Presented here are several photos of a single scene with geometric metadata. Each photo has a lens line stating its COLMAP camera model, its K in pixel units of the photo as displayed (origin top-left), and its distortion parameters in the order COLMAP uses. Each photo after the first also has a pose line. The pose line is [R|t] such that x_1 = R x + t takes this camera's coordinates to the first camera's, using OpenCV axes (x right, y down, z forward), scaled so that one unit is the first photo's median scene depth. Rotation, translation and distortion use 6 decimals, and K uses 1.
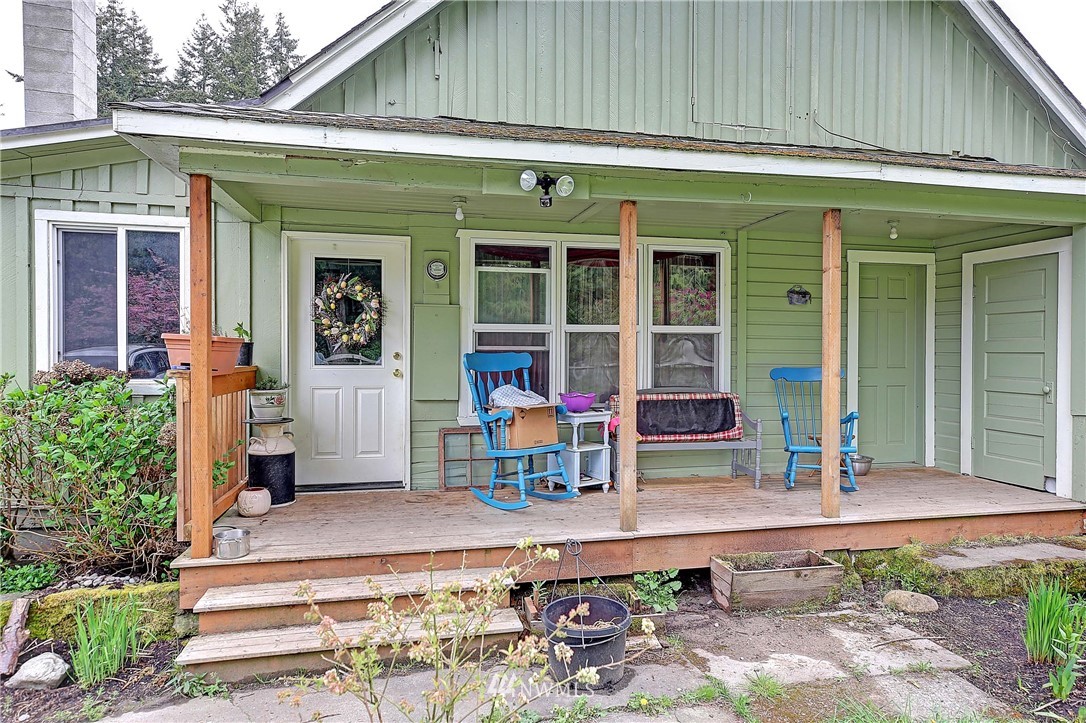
lens RADIAL K [[647.2, 0, 543.4], [0, 647.2, 362.2], [0, 0, 1]] dist [0.007491, 0.002634]
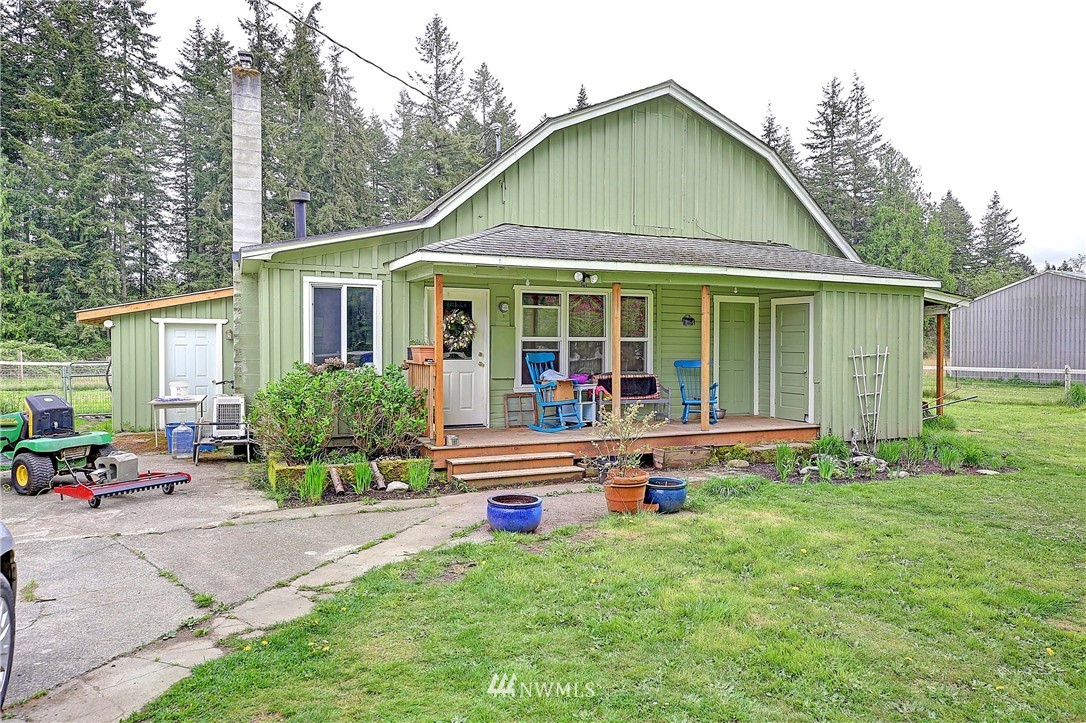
lens RADIAL K [[720.7, 0, 543.3], [0, 720.7, 359.7], [0, 0, 1]] dist [0.009591, 0.003716]
pose [[0.980320, -0.002517, 0.197400, -0.449065], [0.001445, 0.999983, 0.005576, -0.005957], [-0.197411, -0.005181, 0.980307, -1.001331]]
